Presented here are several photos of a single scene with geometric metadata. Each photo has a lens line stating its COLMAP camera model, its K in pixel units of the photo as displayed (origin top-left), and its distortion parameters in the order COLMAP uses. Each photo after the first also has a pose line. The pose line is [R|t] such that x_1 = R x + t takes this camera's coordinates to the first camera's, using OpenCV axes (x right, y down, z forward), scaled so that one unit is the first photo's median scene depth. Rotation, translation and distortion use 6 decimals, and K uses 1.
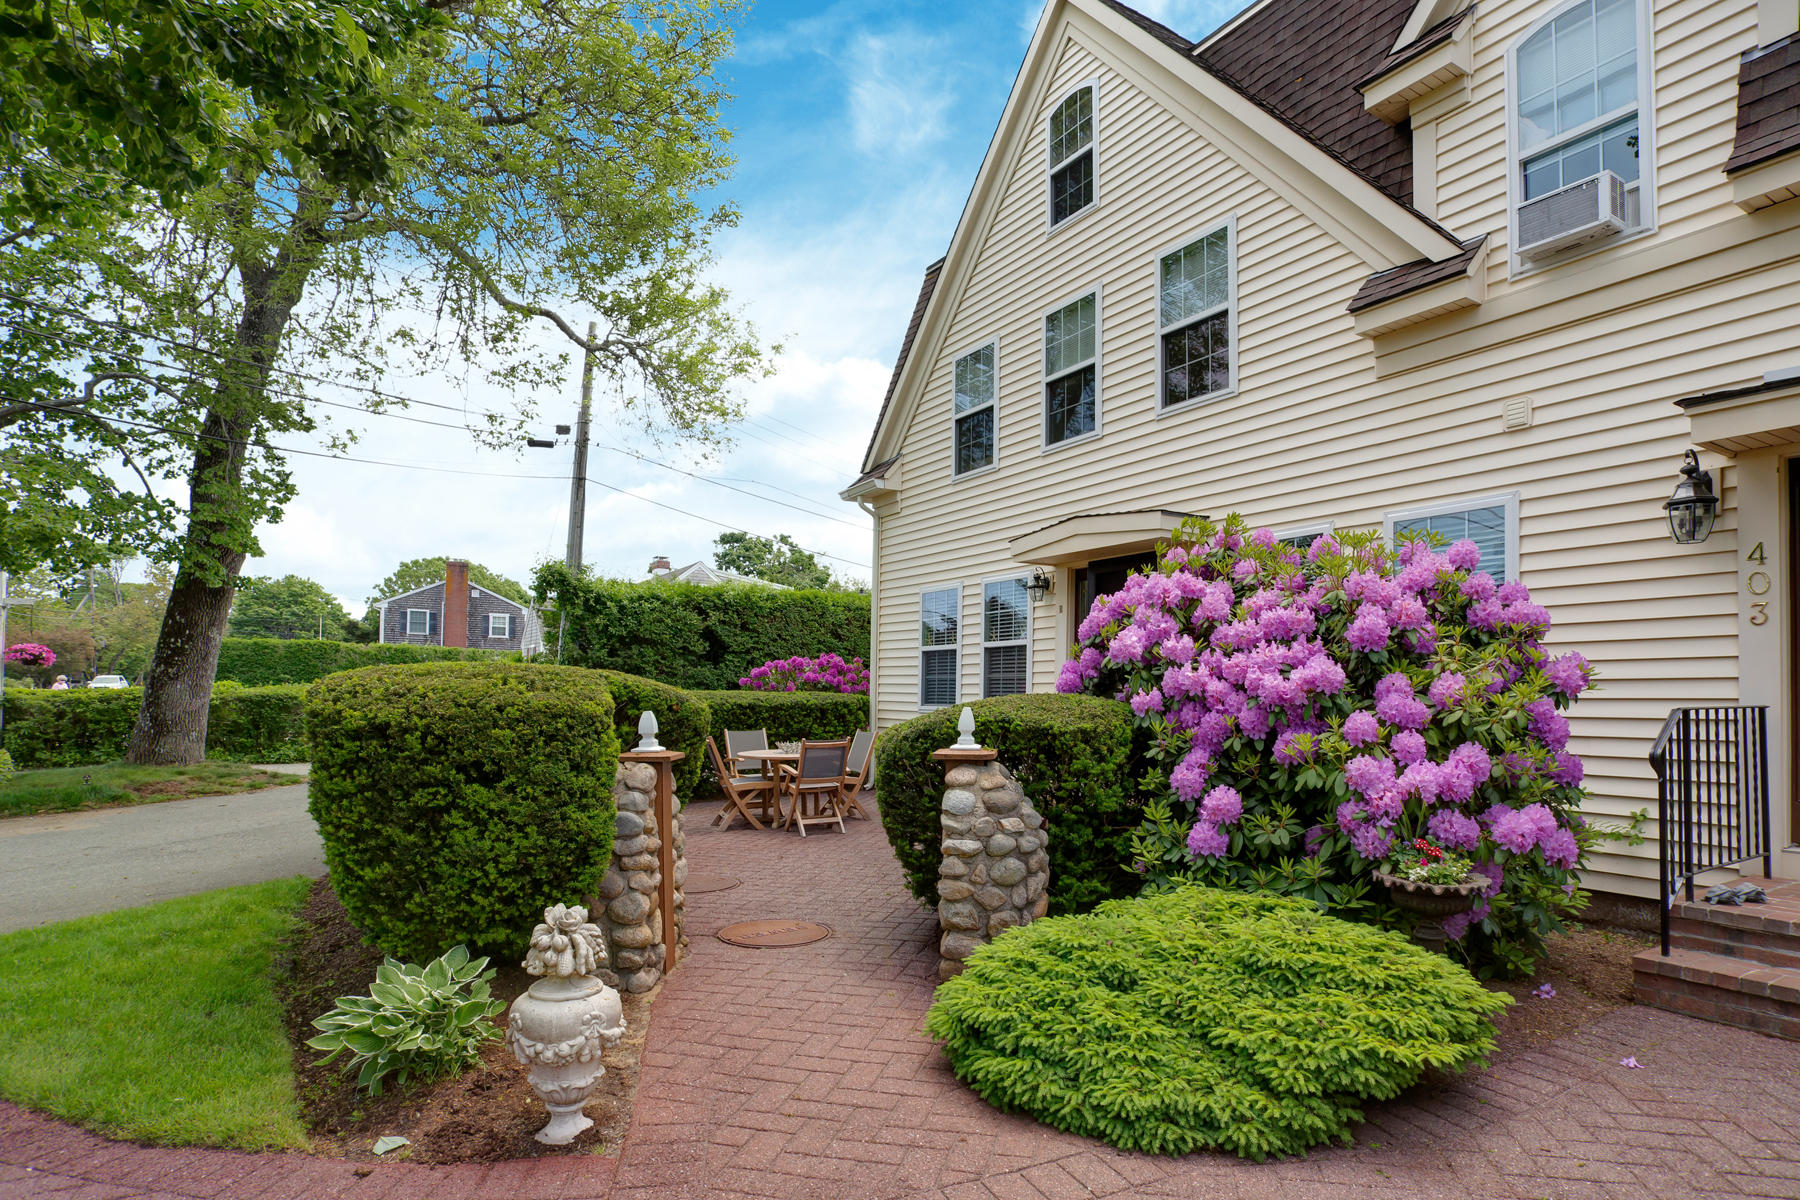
lens RADIAL K [[1073.8, 0, 900.0], [0, 1073.8, 600.0], [0, 0, 1]] dist [0.002188, 0.000717]
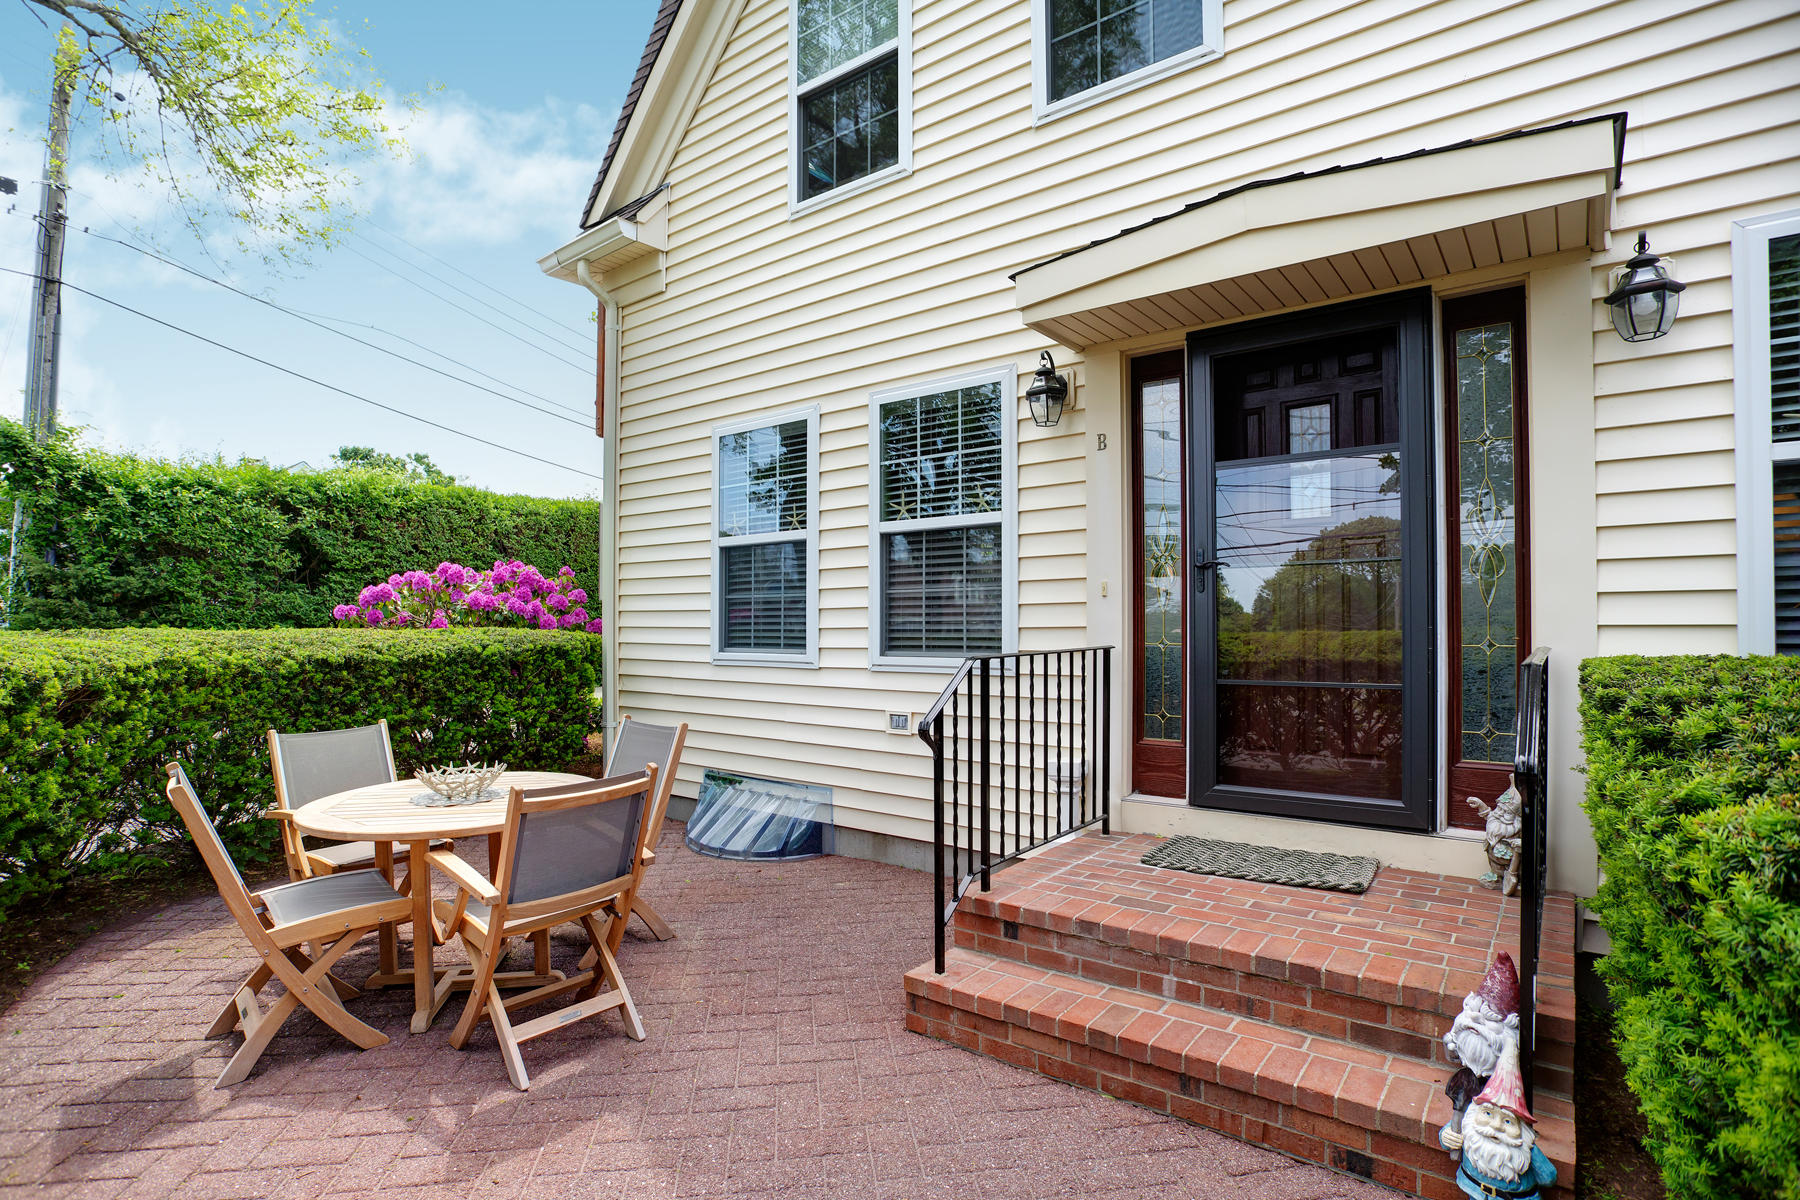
lens RADIAL K [[912.7, 0, 900.0], [0, 912.7, 600.0], [0, 0, 1]] dist [-0.074402, 0.039993]
pose [[0.926948, -0.007372, 0.375117, -0.055087], [-0.016369, 0.998060, 0.060064, 0.038748], [-0.374832, -0.061816, 0.925030, 0.477009]]
